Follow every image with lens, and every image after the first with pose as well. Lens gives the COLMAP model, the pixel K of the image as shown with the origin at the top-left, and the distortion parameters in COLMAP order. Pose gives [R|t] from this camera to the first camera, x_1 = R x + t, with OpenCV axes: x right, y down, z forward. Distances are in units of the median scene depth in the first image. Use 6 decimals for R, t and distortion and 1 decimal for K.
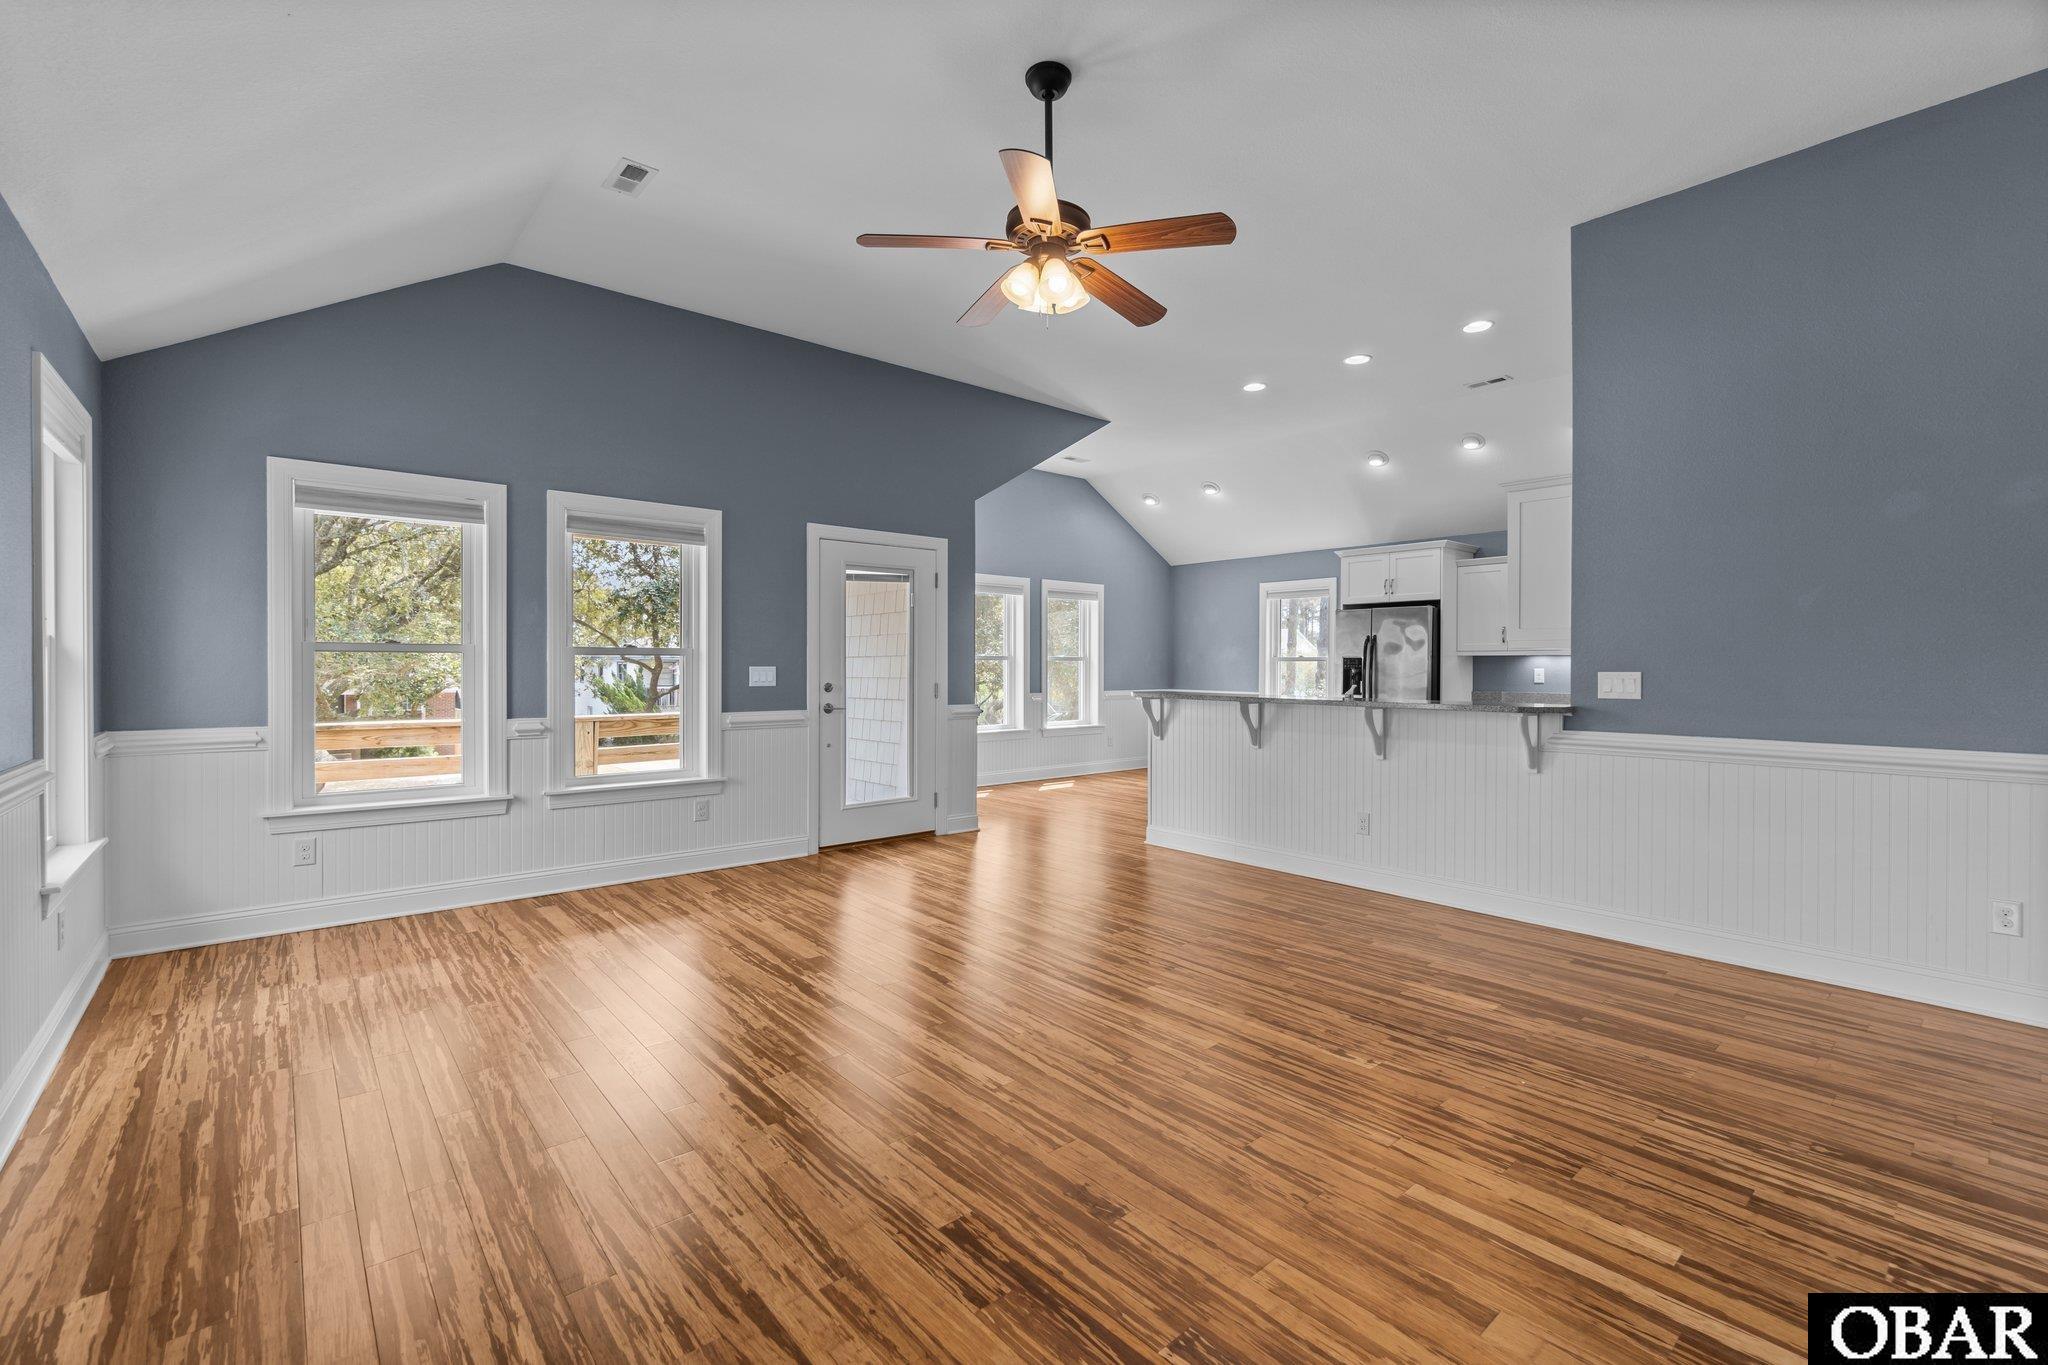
lens RADIAL K [[880.1, 0, 1037.6], [0, 880.1, 671.5], [0, 0, 1]] dist [-0.003777, 0.000644]
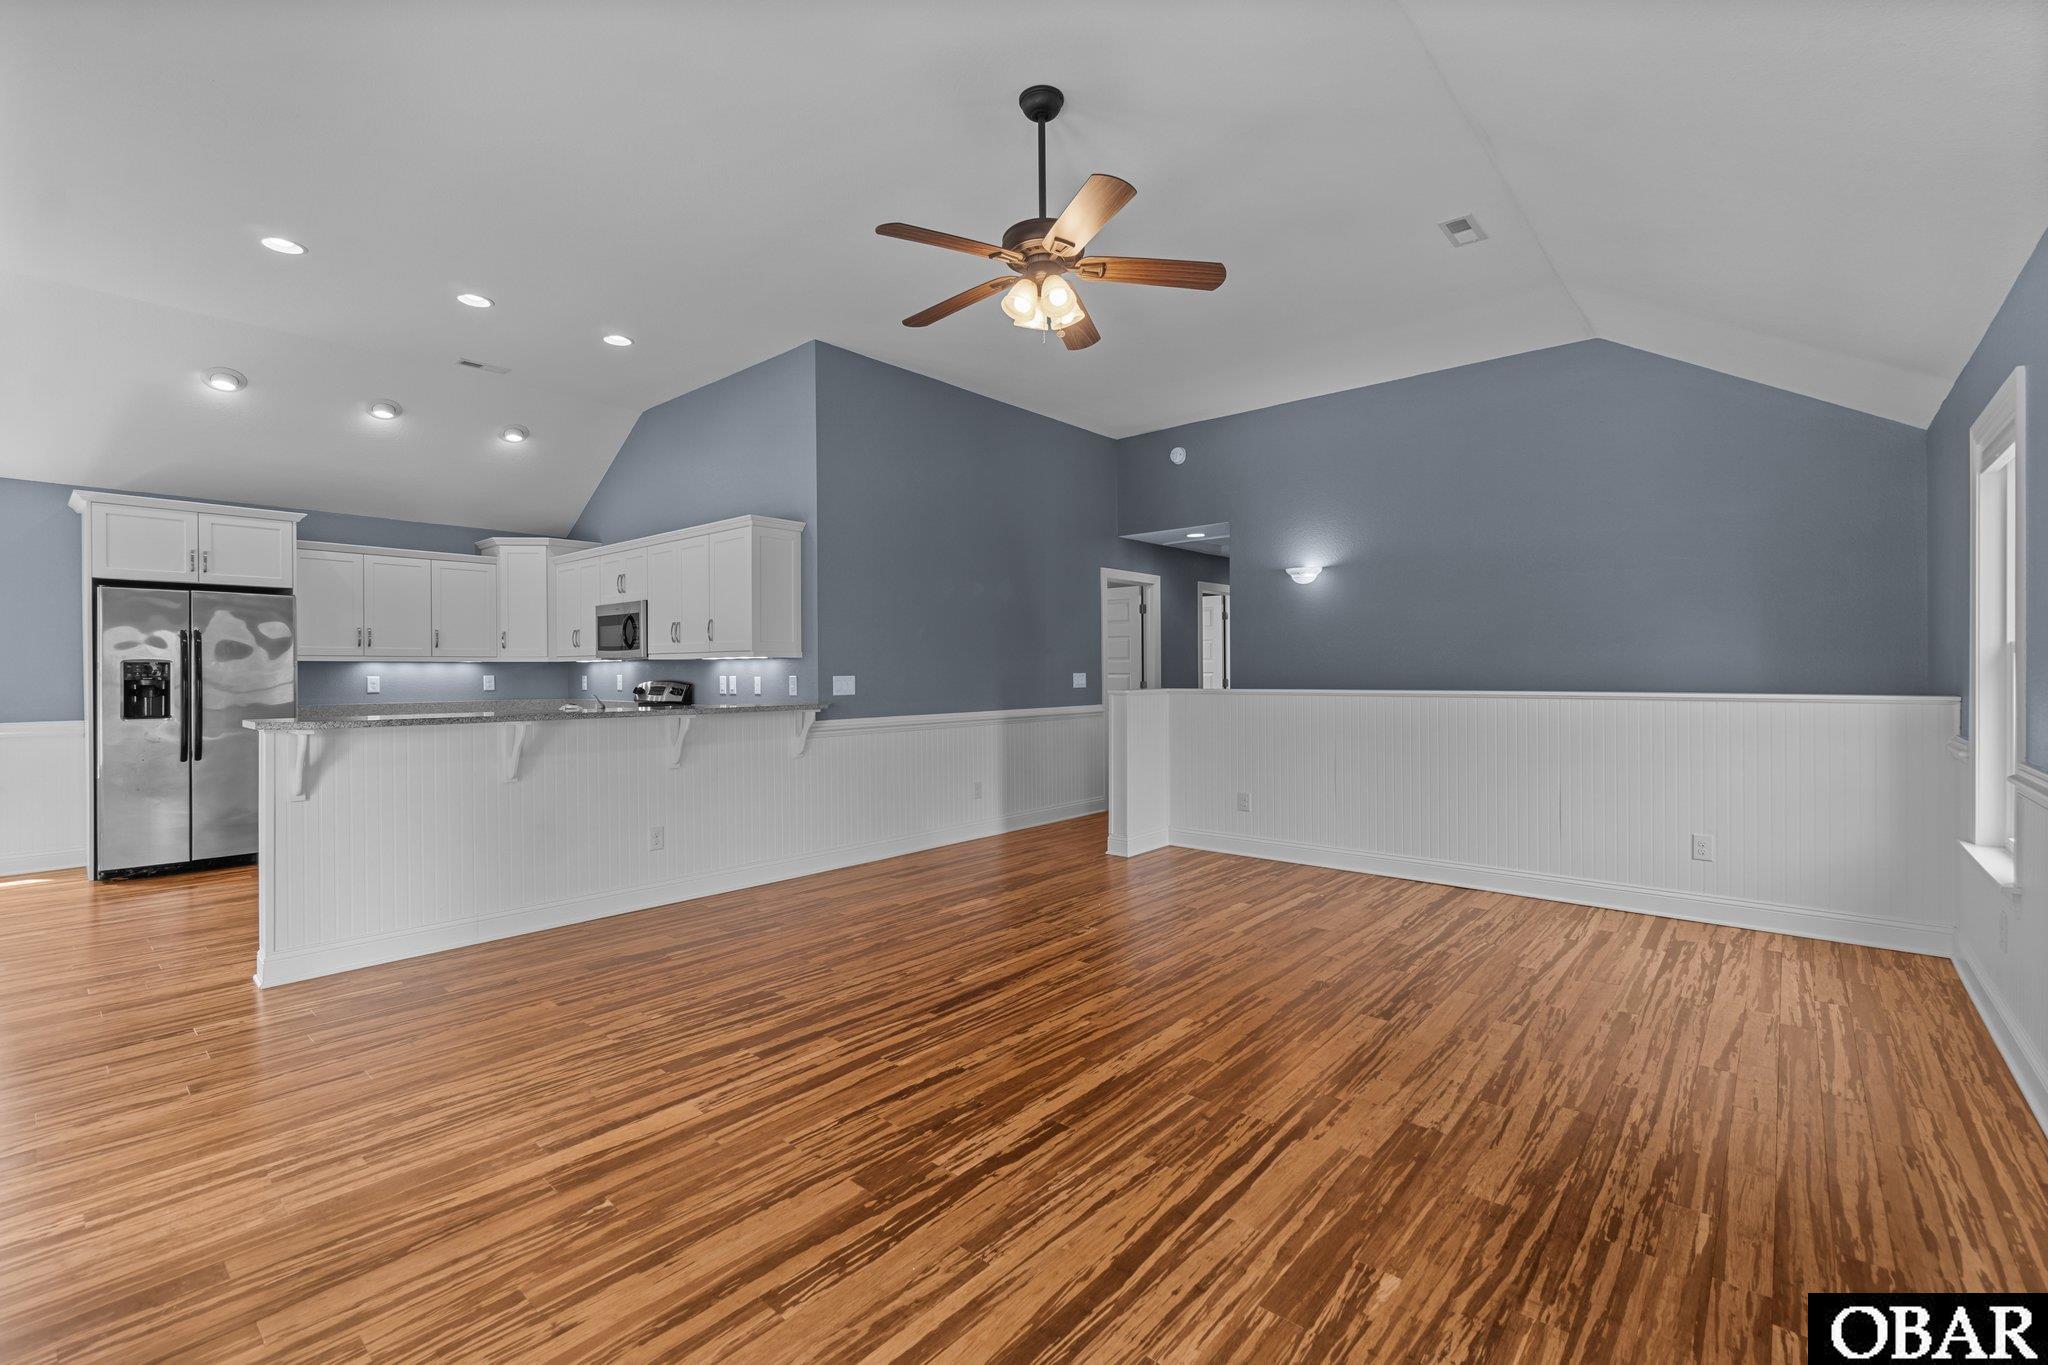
lens RADIAL K [[880.1, 0, 1037.6], [0, 880.1, 671.5], [0, 0, 1]] dist [-0.003777, 0.000644]
pose [[-0.145710, -0.002095, 0.989325, -0.921371], [0.011077, 0.999932, 0.003749, -0.010116], [-0.989265, 0.011505, -0.145677, 1.065097]]
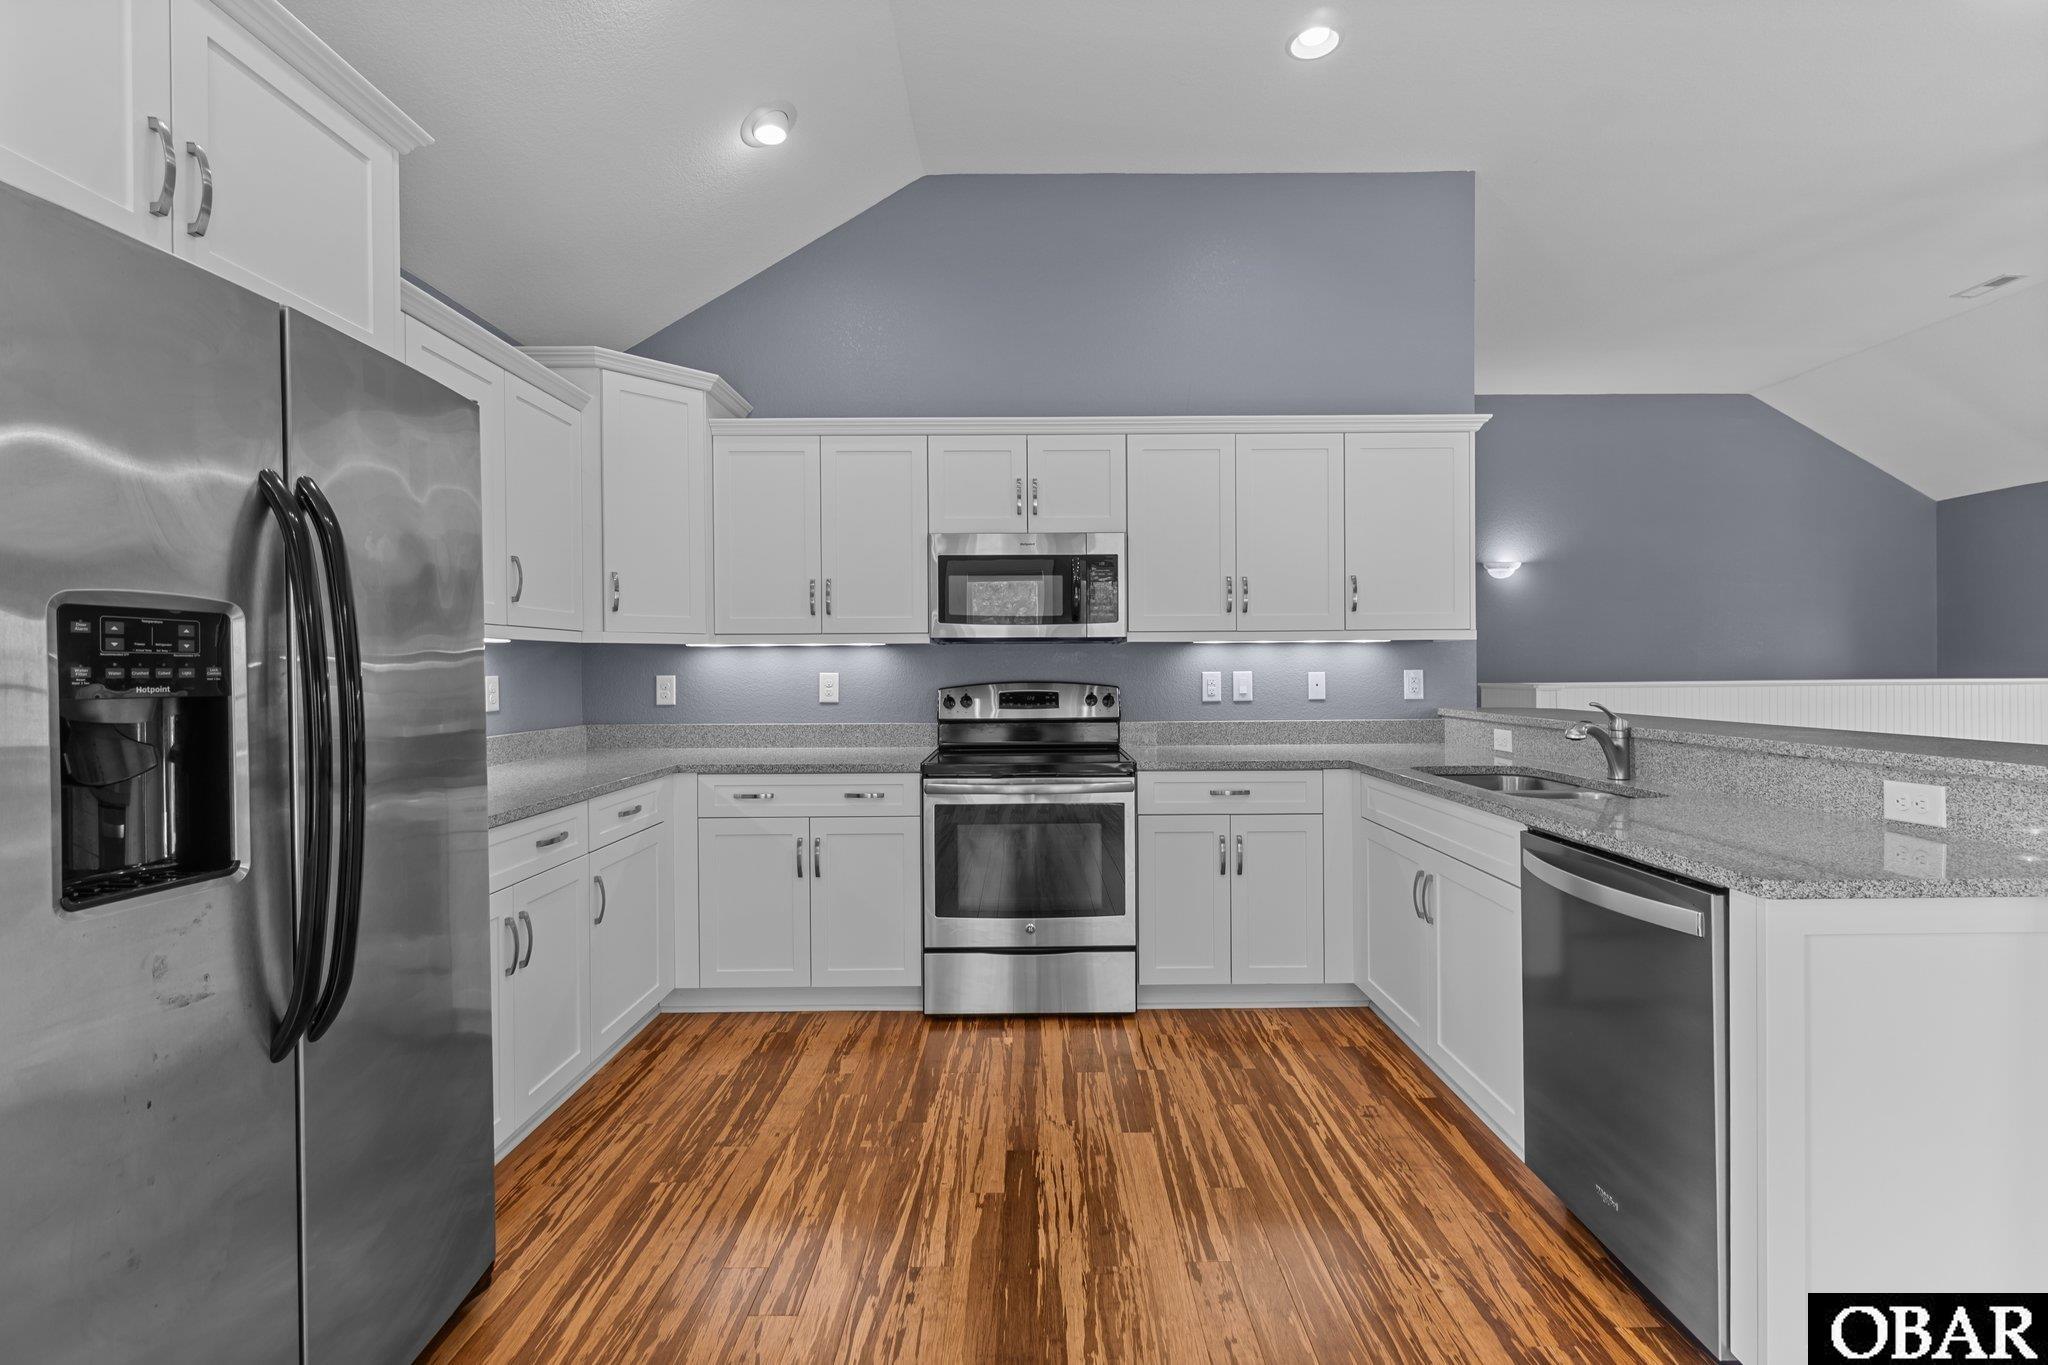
lens RADIAL K [[903.8, 0, 1028.6], [0, 903.8, 669.0], [0, 0, 1]] dist [-0.002127, 0.000010]
pose [[-0.747140, 0.000402, 0.664666, 0.413045], [0.009171, 0.999911, 0.009705, -0.016941], [-0.664603, 0.013347, -0.747077, 2.448088]]
